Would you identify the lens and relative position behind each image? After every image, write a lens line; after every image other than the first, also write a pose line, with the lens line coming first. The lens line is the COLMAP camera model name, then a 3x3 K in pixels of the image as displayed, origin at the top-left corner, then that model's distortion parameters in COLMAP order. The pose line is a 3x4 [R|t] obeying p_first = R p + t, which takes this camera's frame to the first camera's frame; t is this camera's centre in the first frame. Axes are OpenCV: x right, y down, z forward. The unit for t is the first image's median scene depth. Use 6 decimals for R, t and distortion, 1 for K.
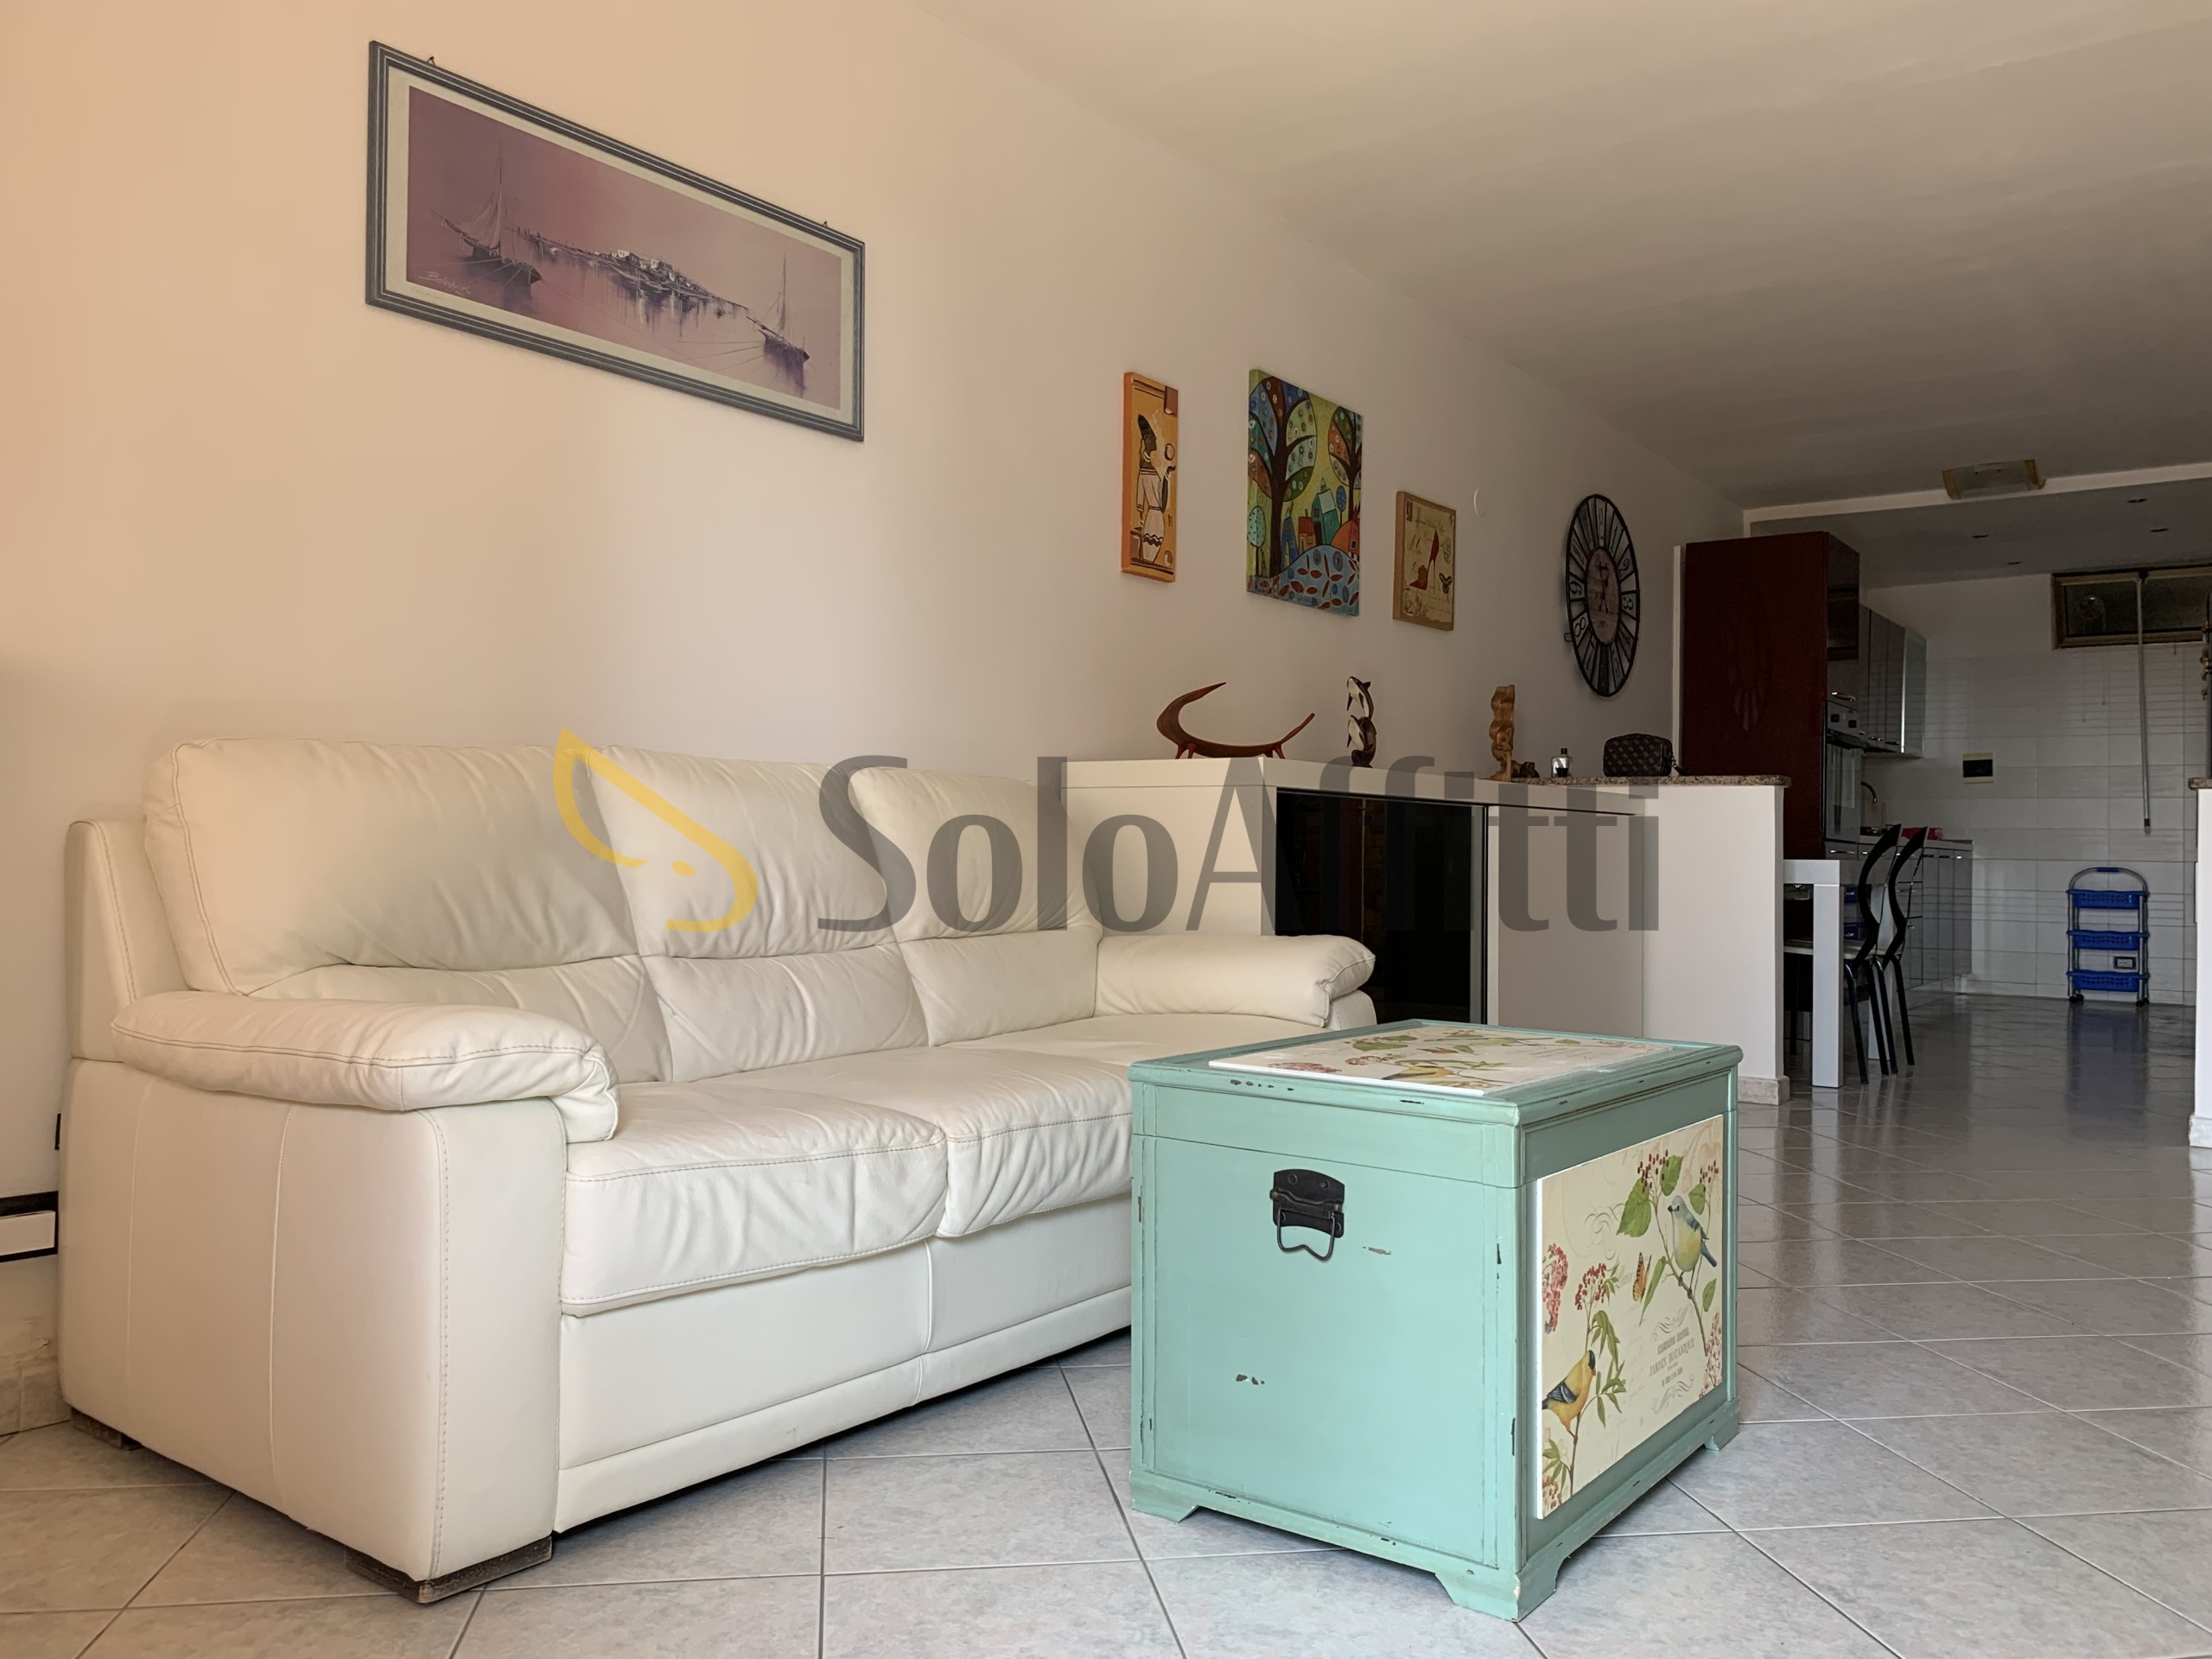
lens RADIAL K [[1683.7, 0, 1098.4], [0, 1683.7, 820.9], [0, 0, 1]] dist [-0.001173, -0.001698]
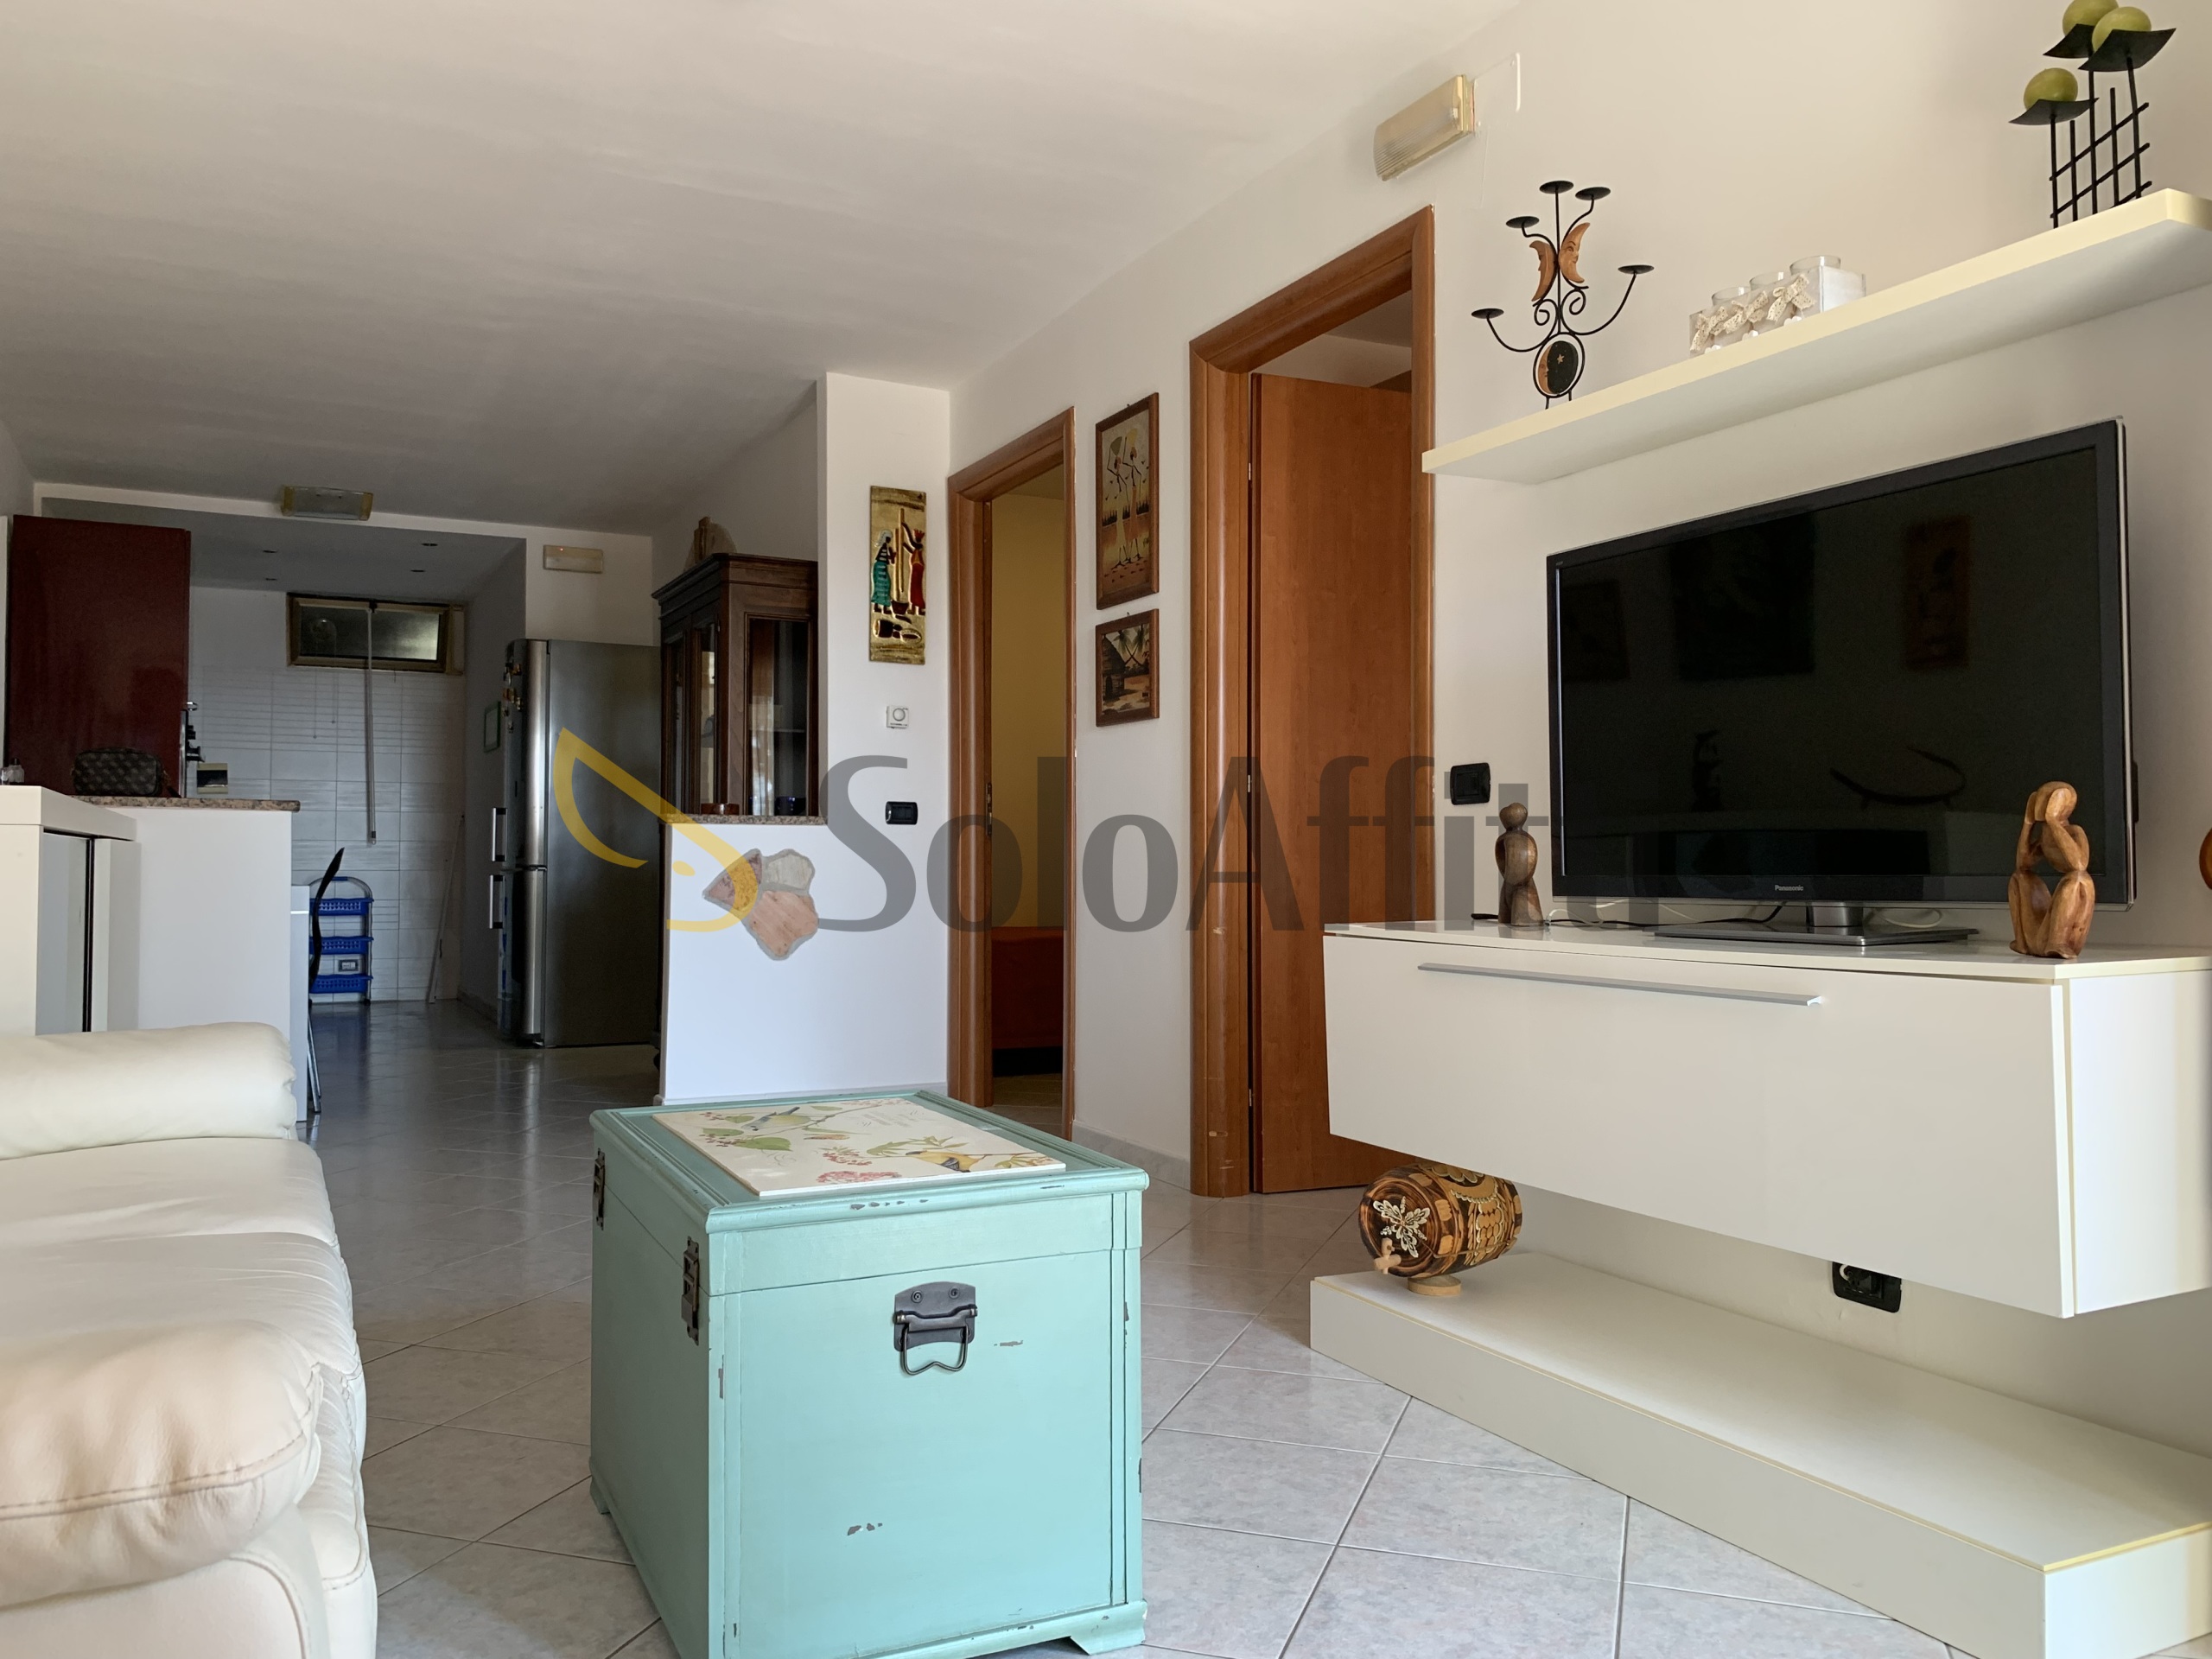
lens RADIAL K [[1683.7, 0, 1098.4], [0, 1683.7, 820.9], [0, 0, 1]] dist [-0.001173, -0.001698]
pose [[0.461069, 0.010086, 0.887307, -0.122502], [-0.013442, 0.999900, -0.004381, -0.009388], [-0.887263, -0.009907, 0.461158, 0.085416]]
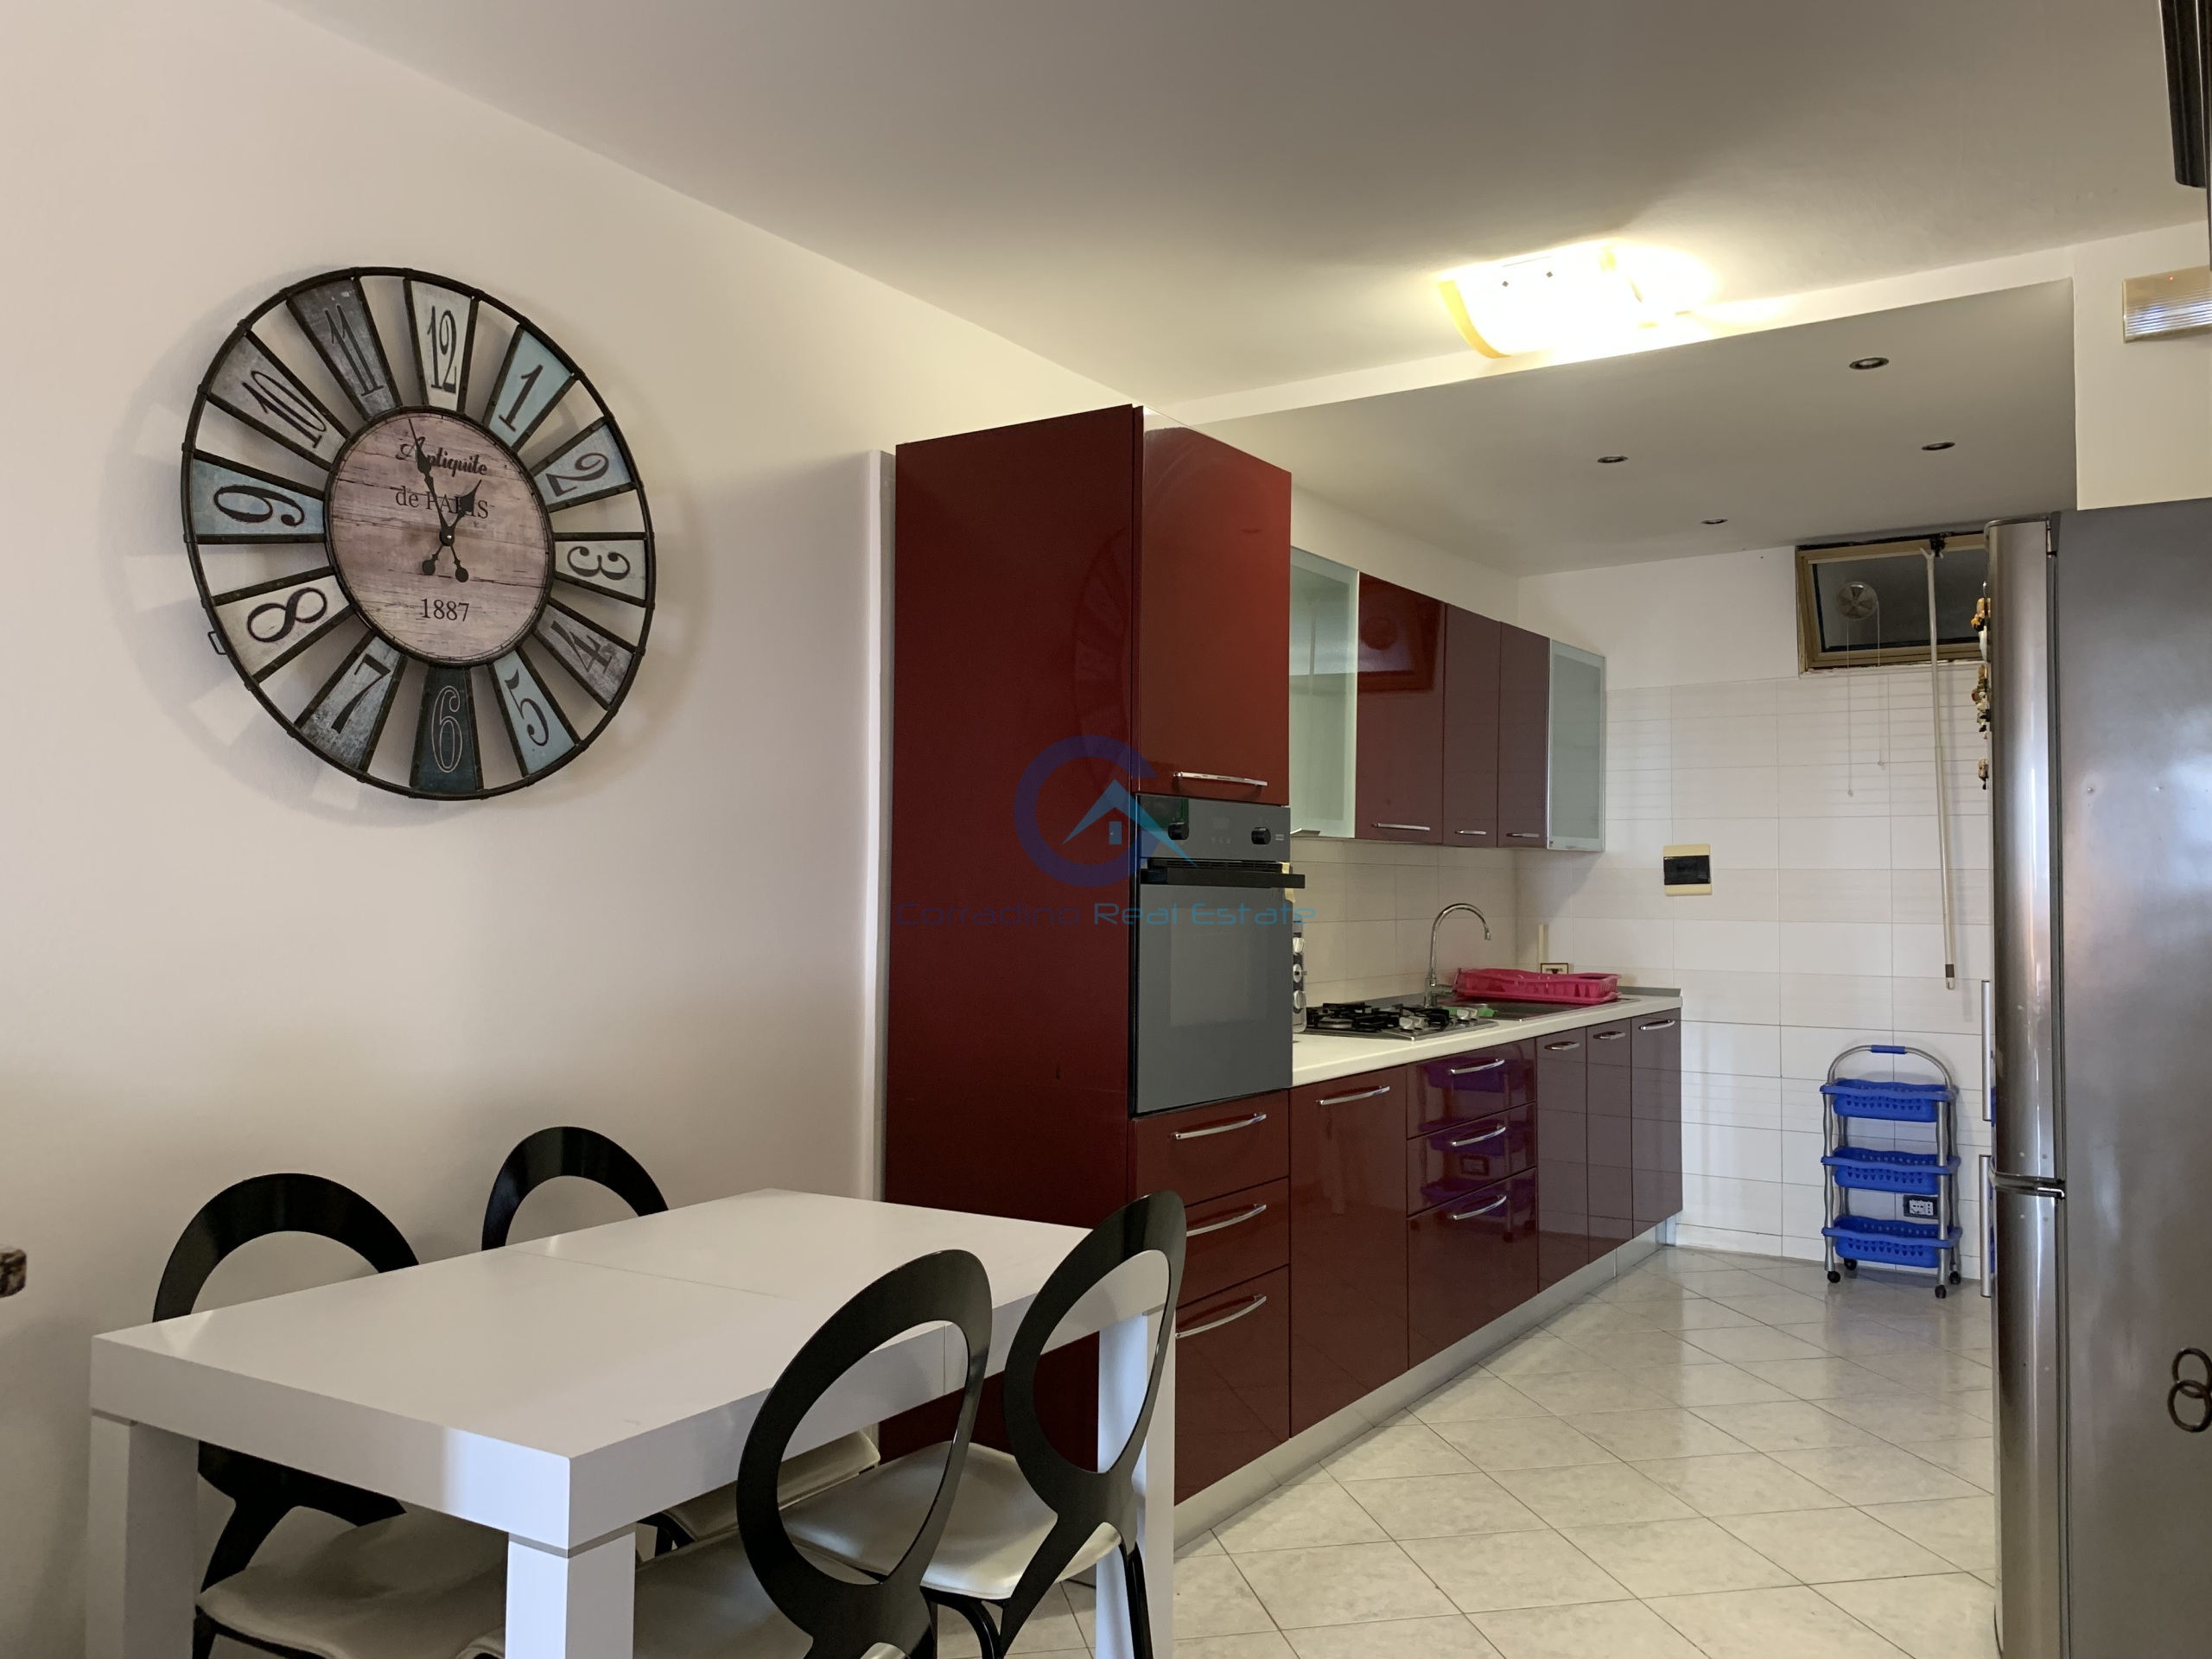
lens RADIAL K [[1723.1, 0, 1131.9], [0, 1723.1, 829.3], [0, 0, 1]] dist [0.052373, -0.068362]
pose [[0.997201, -0.011435, 0.073887, 0.297568], [0.012598, 0.999804, -0.015294, -0.041873], [-0.073698, 0.016182, 0.997149, 0.421410]]
